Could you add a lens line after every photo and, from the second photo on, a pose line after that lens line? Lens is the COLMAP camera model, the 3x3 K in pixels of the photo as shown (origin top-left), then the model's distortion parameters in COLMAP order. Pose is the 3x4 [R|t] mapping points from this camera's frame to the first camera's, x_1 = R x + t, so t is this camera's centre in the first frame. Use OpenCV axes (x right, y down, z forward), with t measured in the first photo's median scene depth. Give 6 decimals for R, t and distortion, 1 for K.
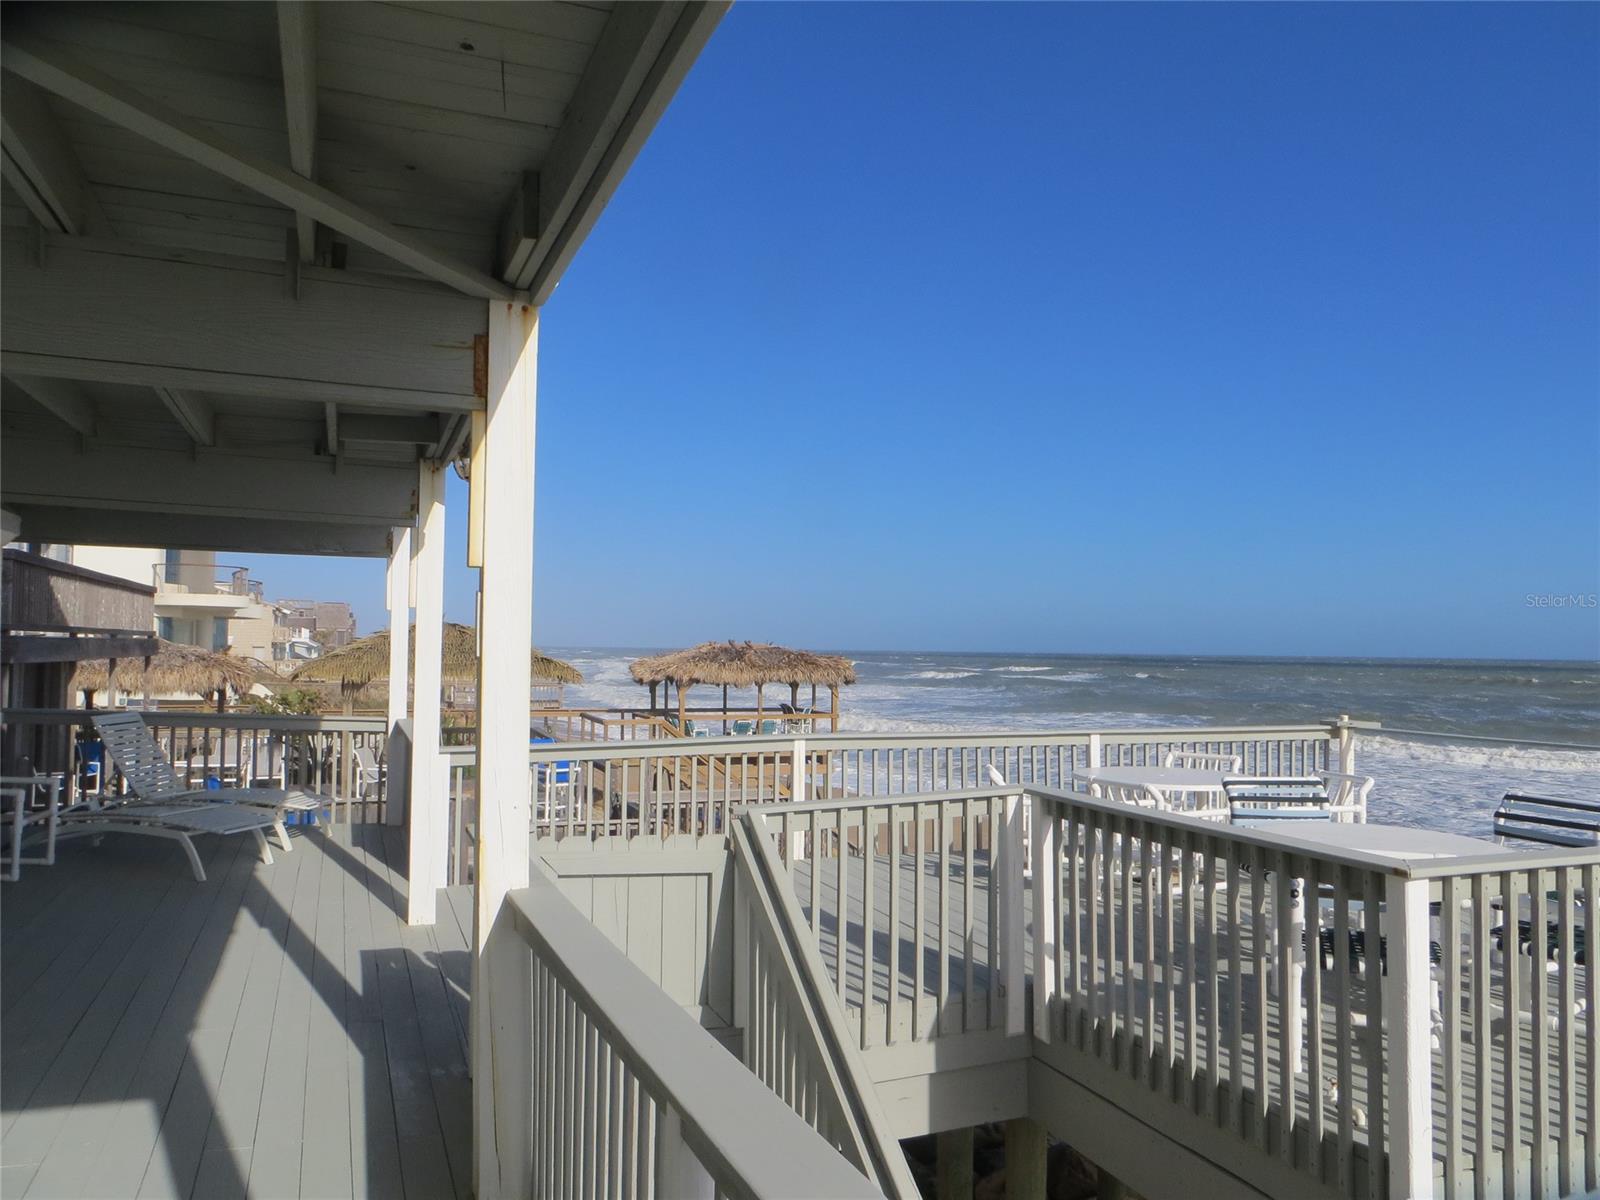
lens RADIAL K [[1197.9, 0, 799.4], [0, 1197.9, 597.8], [0, 0, 1]] dist [-0.003174, -0.006031]
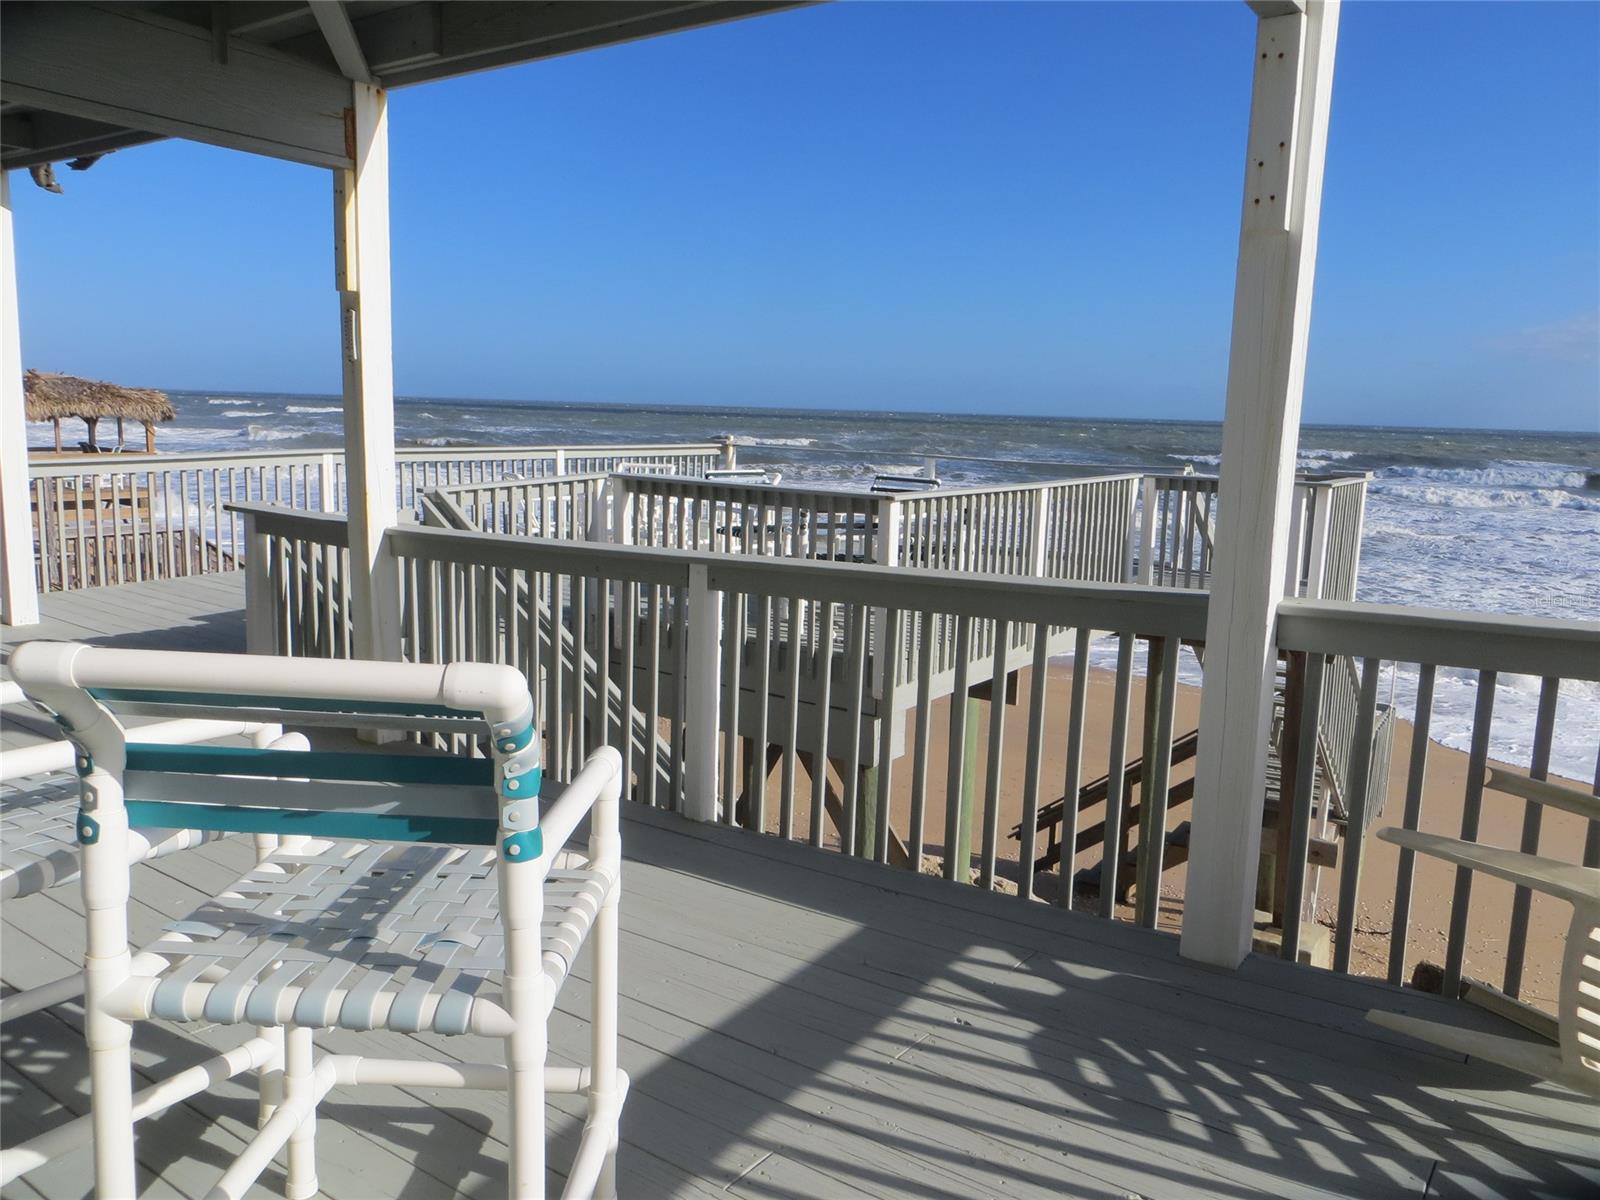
lens RADIAL K [[1197.9, 0, 795.3], [0, 1197.9, 604.9], [0, 0, 1]] dist [-0.003174, -0.006031]
pose [[0.841358, -0.075737, 0.535145, -0.464328], [-0.042475, 0.977805, 0.205164, 0.016671], [-0.538806, -0.195347, 0.819468, -0.341060]]
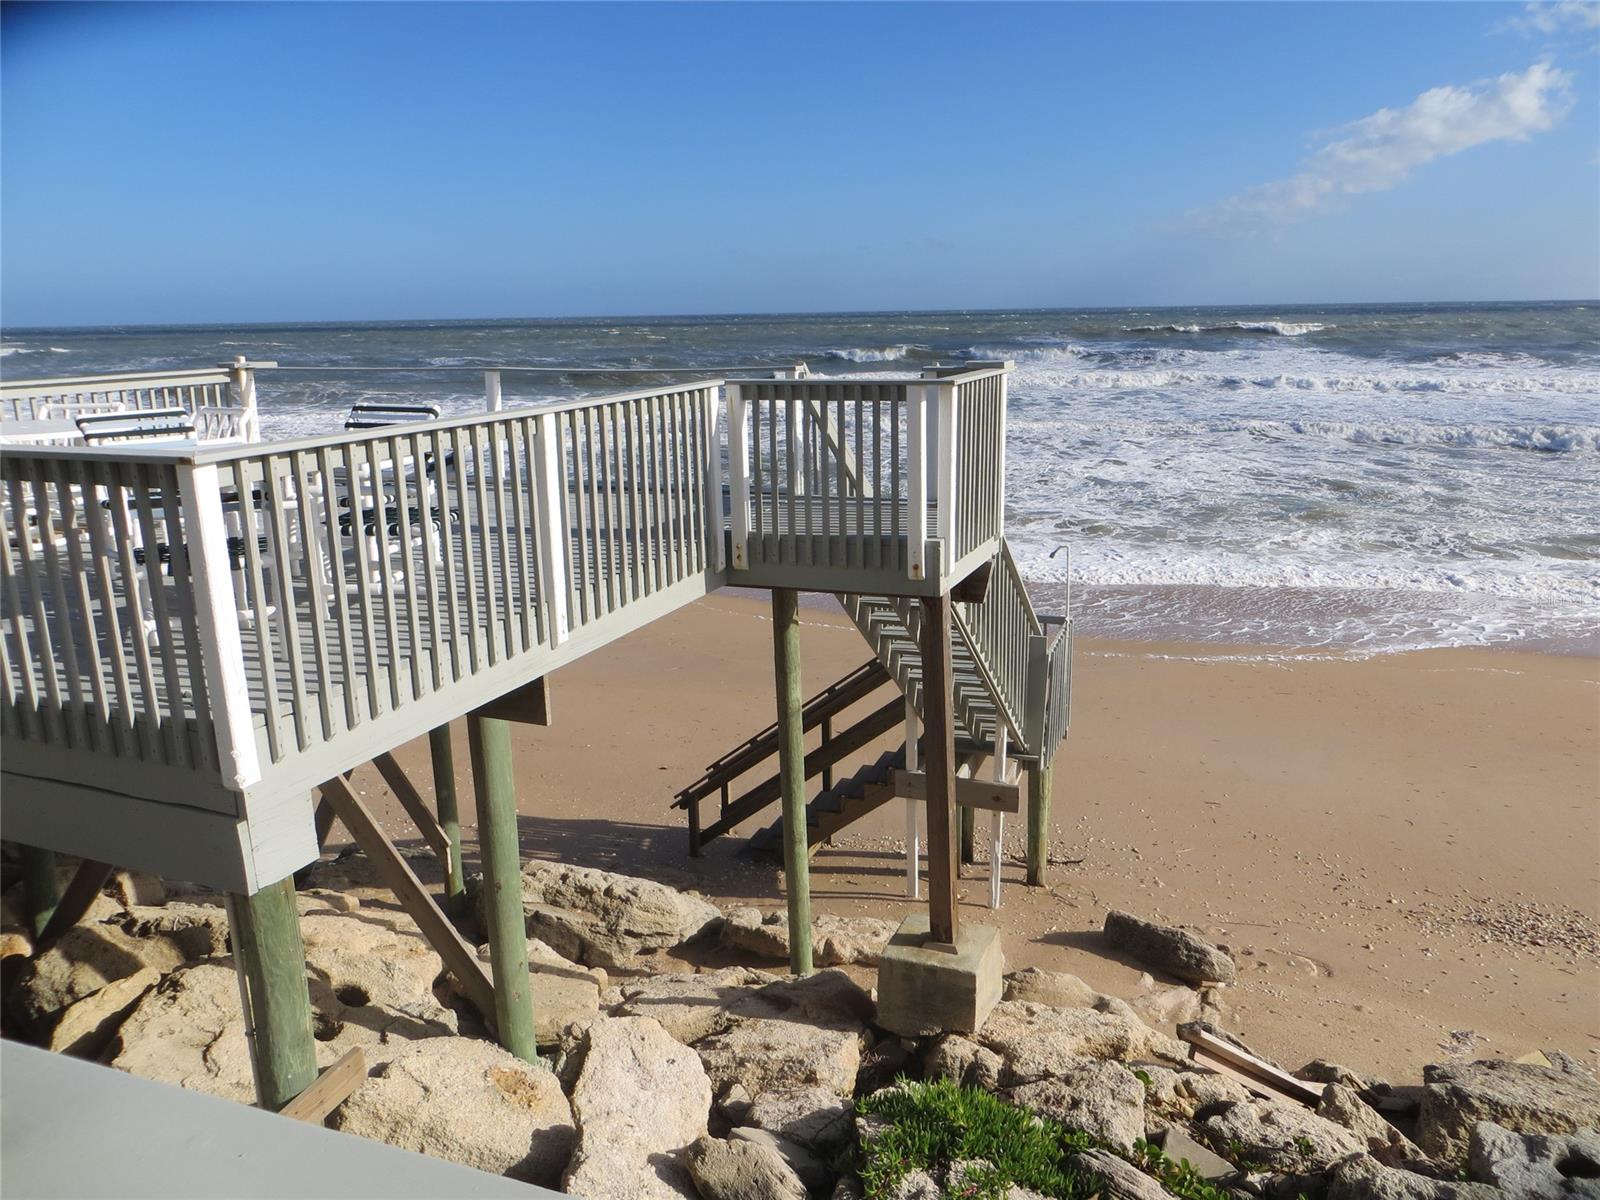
lens RADIAL K [[1197.9, 0, 798.1], [0, 1197.9, 606.1], [0, 0, 1]] dist [-0.003174, -0.006031]
pose [[0.691890, -0.194760, 0.695238, 0.098365], [-0.006430, 0.961230, 0.275672, 0.047173], [-0.721974, -0.195205, 0.663814, -0.080106]]
